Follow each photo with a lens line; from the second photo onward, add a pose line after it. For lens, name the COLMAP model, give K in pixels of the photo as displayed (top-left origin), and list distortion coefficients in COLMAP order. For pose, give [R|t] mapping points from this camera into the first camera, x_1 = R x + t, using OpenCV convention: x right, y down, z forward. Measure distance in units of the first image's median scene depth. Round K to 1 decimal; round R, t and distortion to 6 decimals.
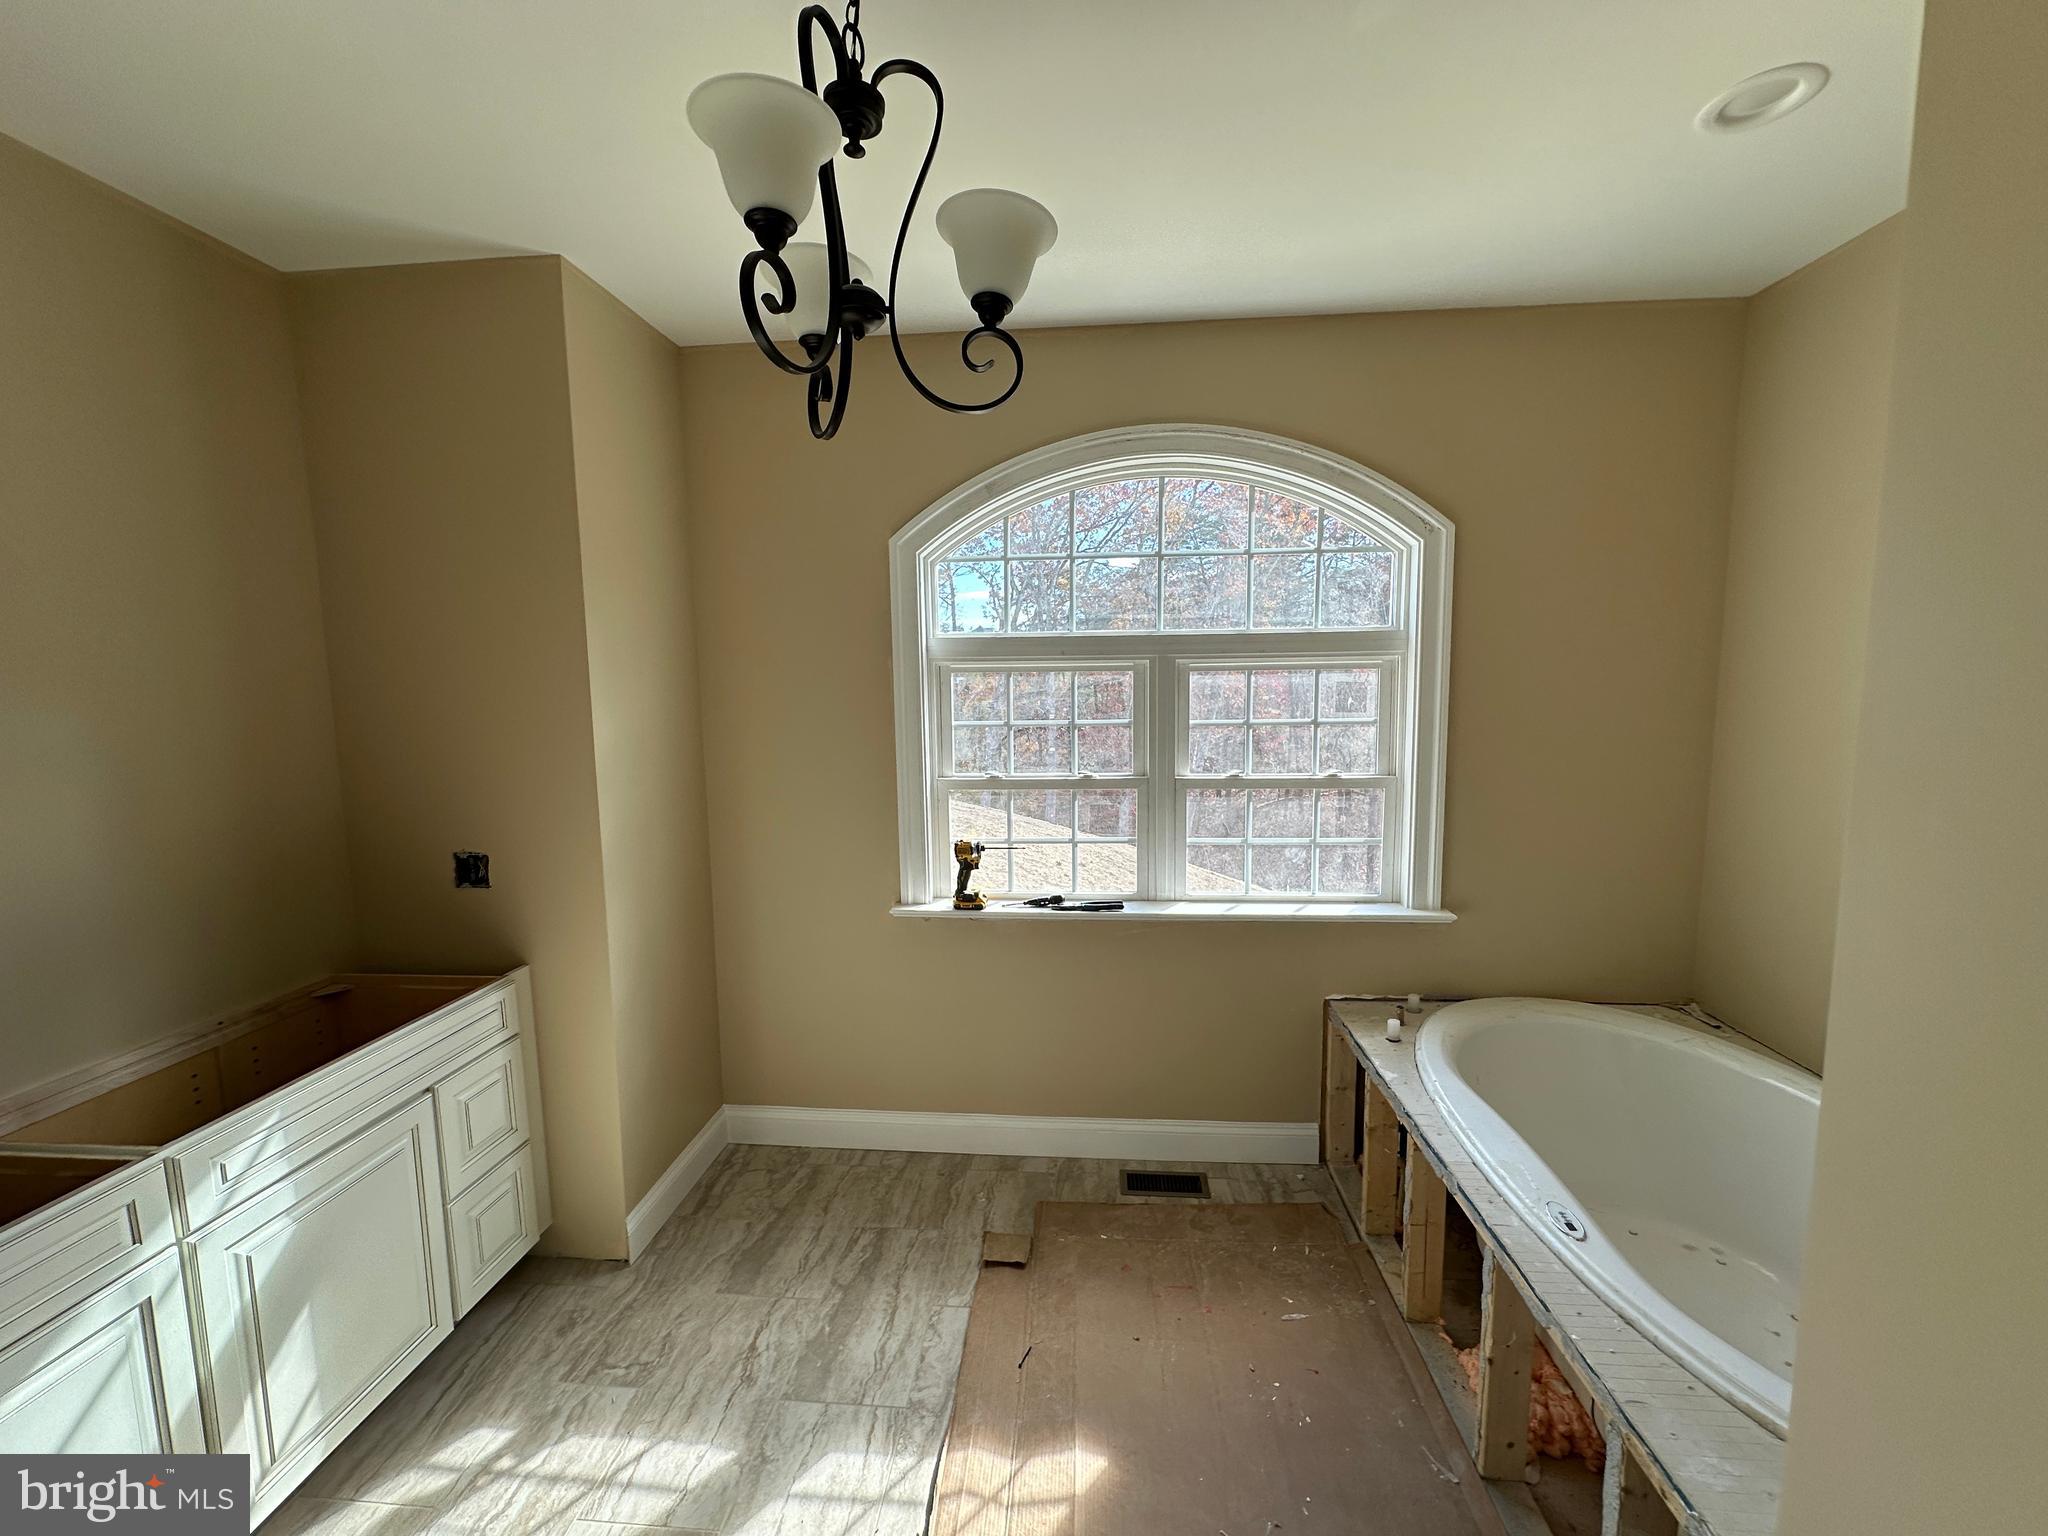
lens RADIAL K [[818.1, 0, 1030.2], [0, 818.1, 774.8], [0, 0, 1]] dist [0.002094, 0.000518]
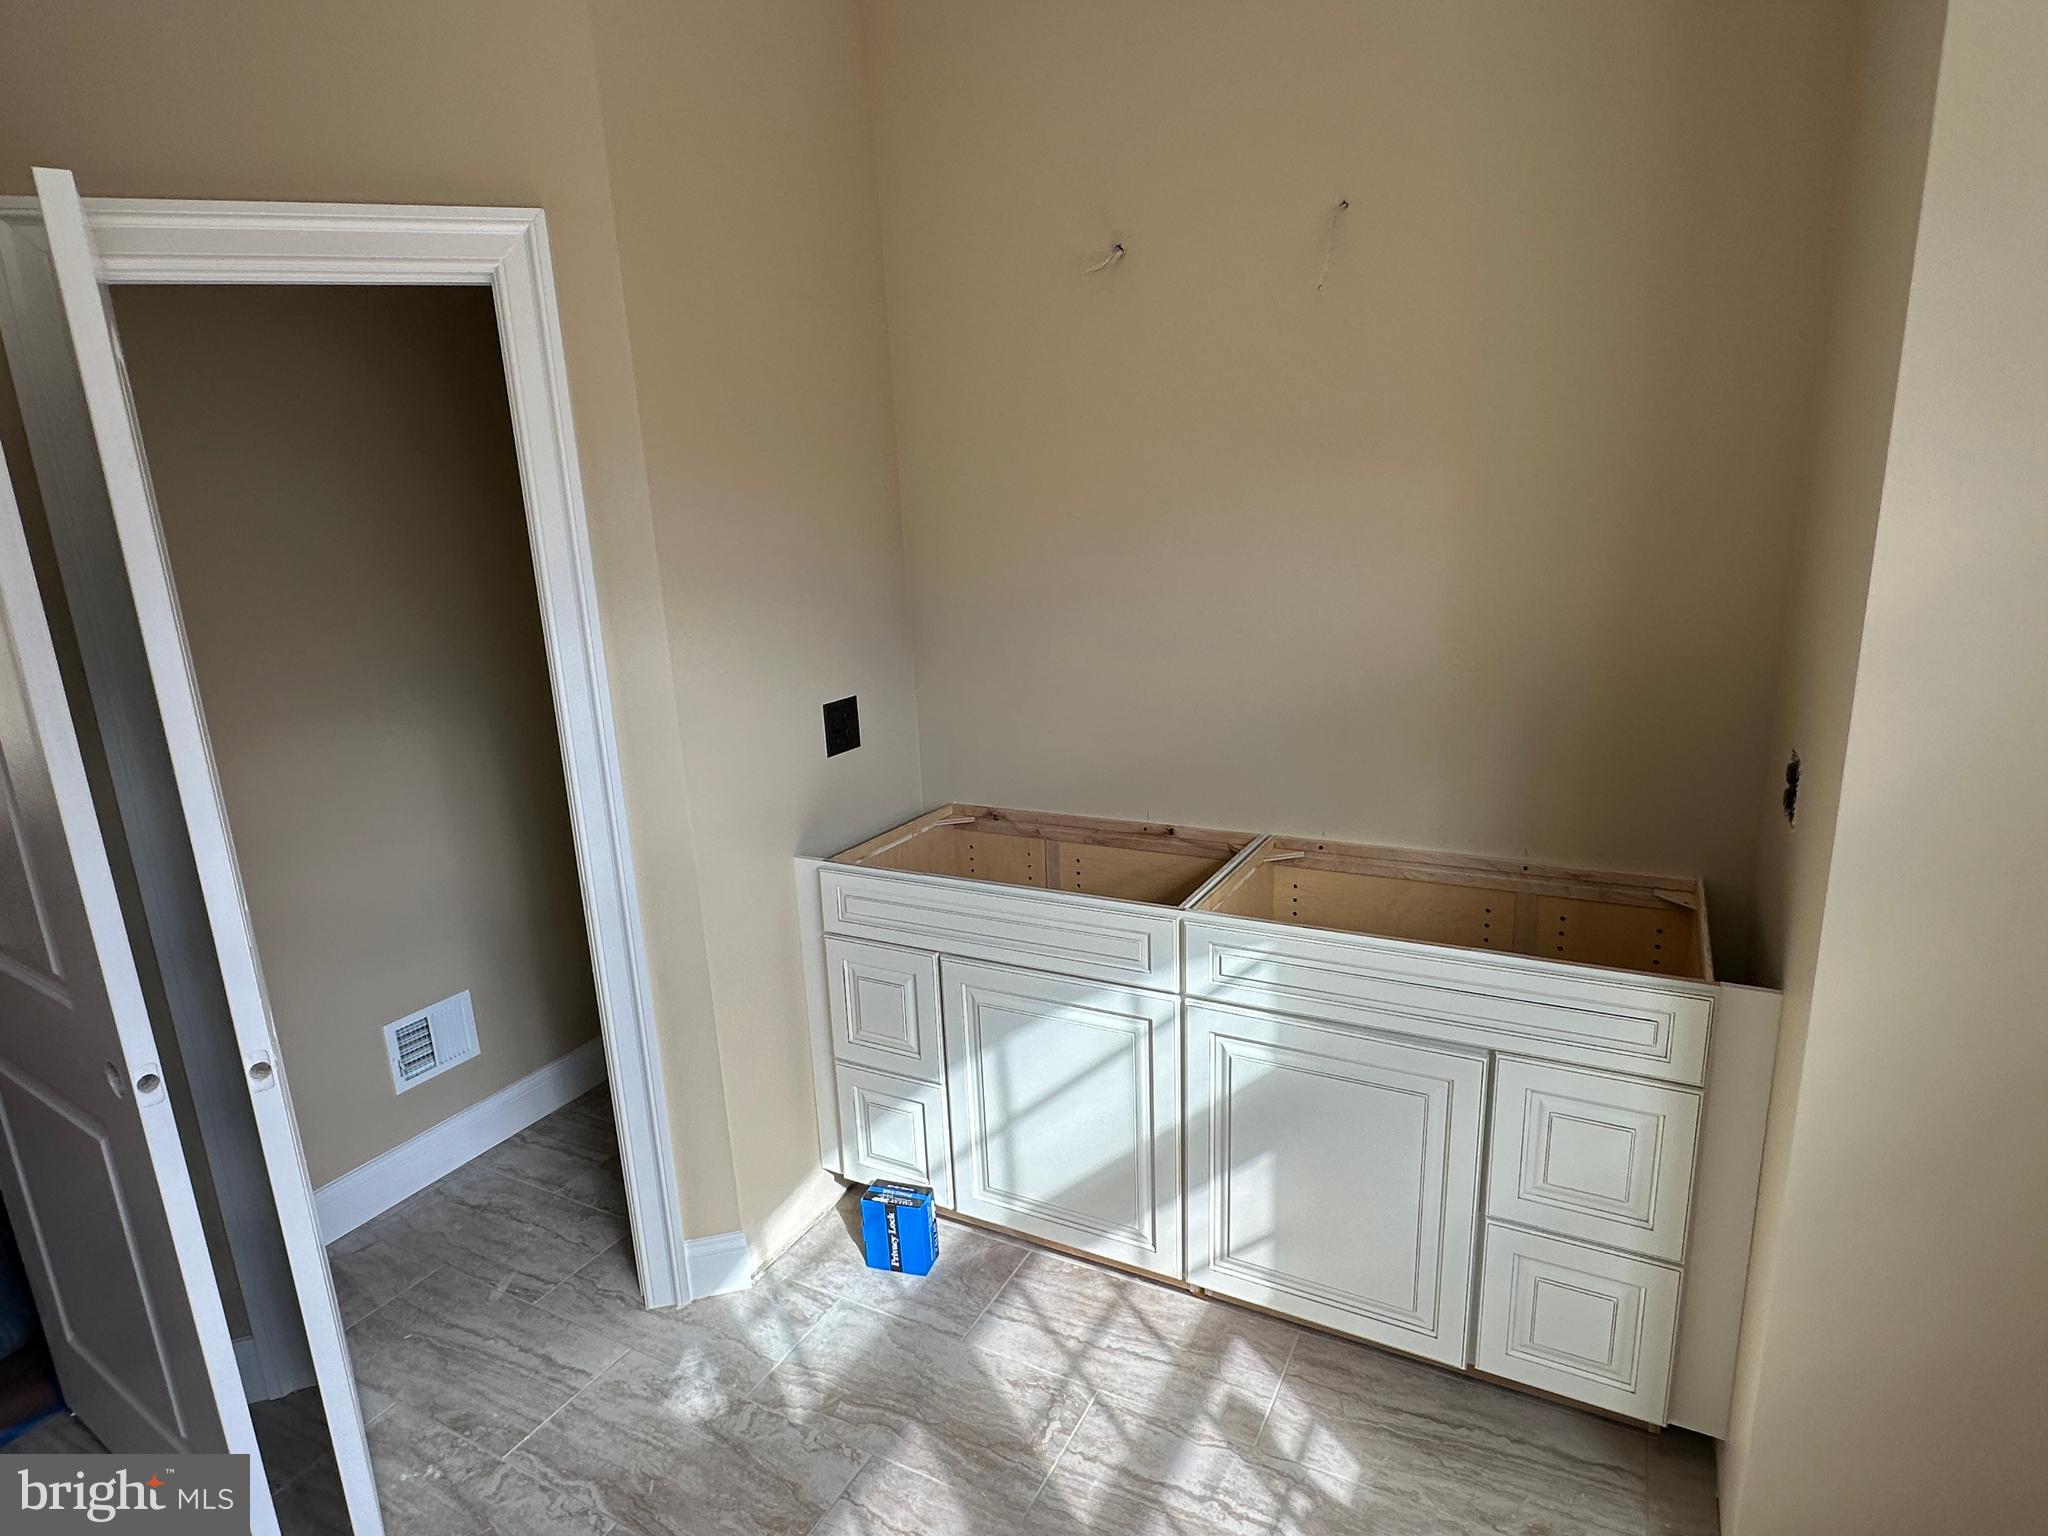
lens RADIAL K [[1139.4, 0, 1024.0], [0, 1139.4, 768.0], [0, 0, 1]] dist [-0.002598, -0.000704]
pose [[-0.412269, 0.247360, -0.876839, 0.227375], [-0.050904, 0.954679, 0.293253, -0.115240], [0.909639, 0.165534, -0.380993, 1.039347]]
